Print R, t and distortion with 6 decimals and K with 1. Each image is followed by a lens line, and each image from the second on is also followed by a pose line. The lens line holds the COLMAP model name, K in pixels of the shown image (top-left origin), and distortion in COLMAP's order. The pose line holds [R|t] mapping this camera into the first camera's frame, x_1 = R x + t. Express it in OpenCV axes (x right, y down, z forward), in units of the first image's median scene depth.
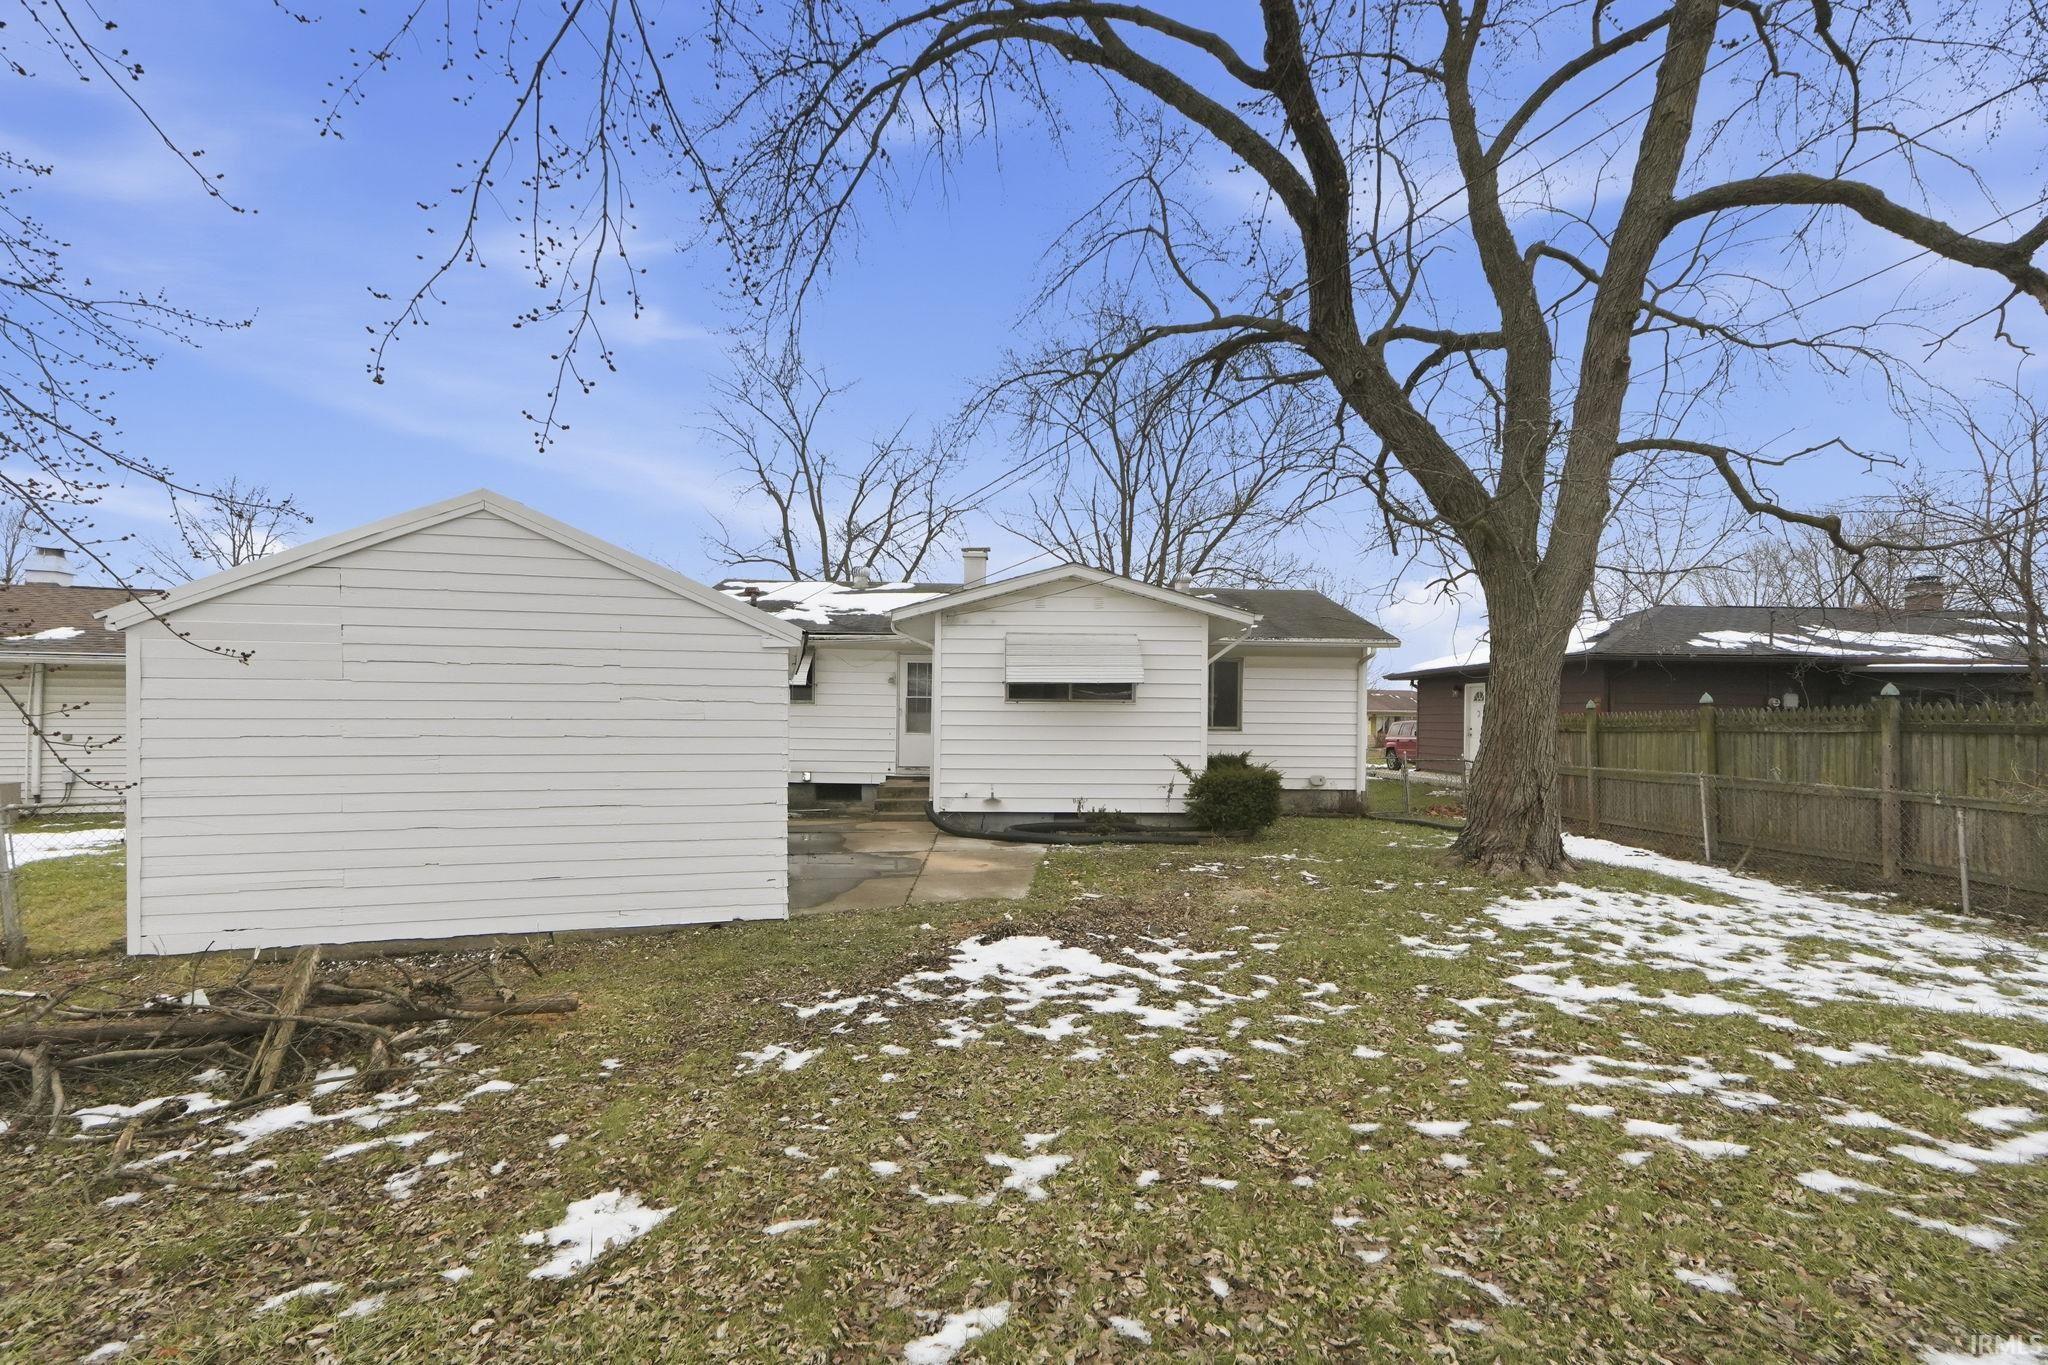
lens RADIAL K [[862.5, 0, 1024.5], [0, 862.5, 673.5], [0, 0, 1]] dist [0.003077, -0.000058]
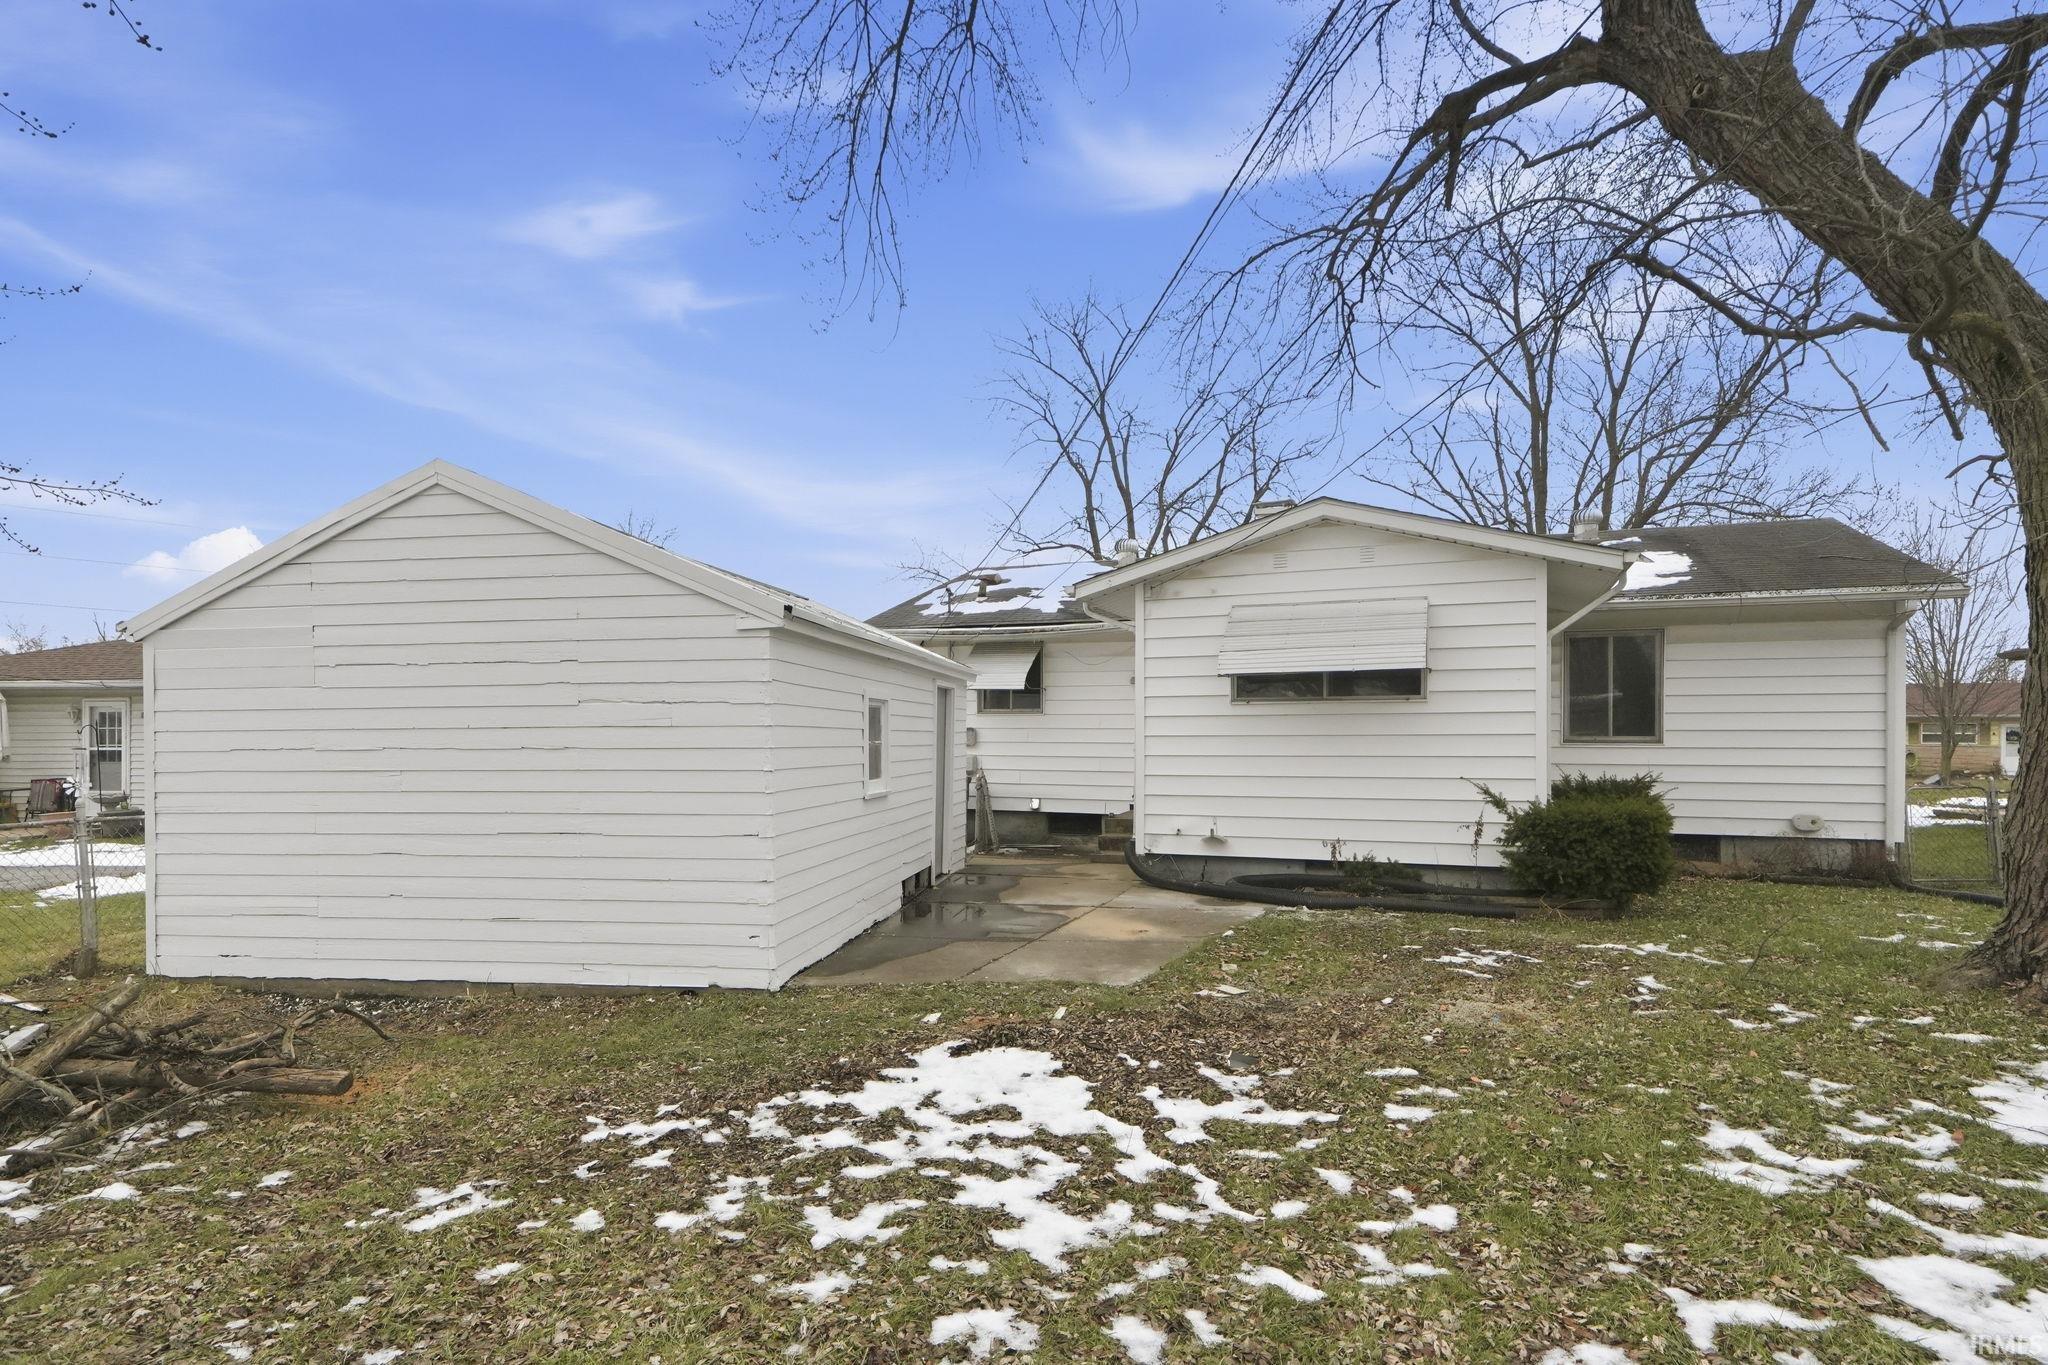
lens RADIAL K [[1049.4, 0, 1024.0], [0, 1049.4, 682.5], [0, 0, 1]] dist [0.005447, -0.000609]
pose [[0.921892, -0.030808, -0.386219, 0.157390], [0.031274, 0.999498, -0.005077, 0.015711], [0.386182, -0.007398, 0.922393, 0.134613]]
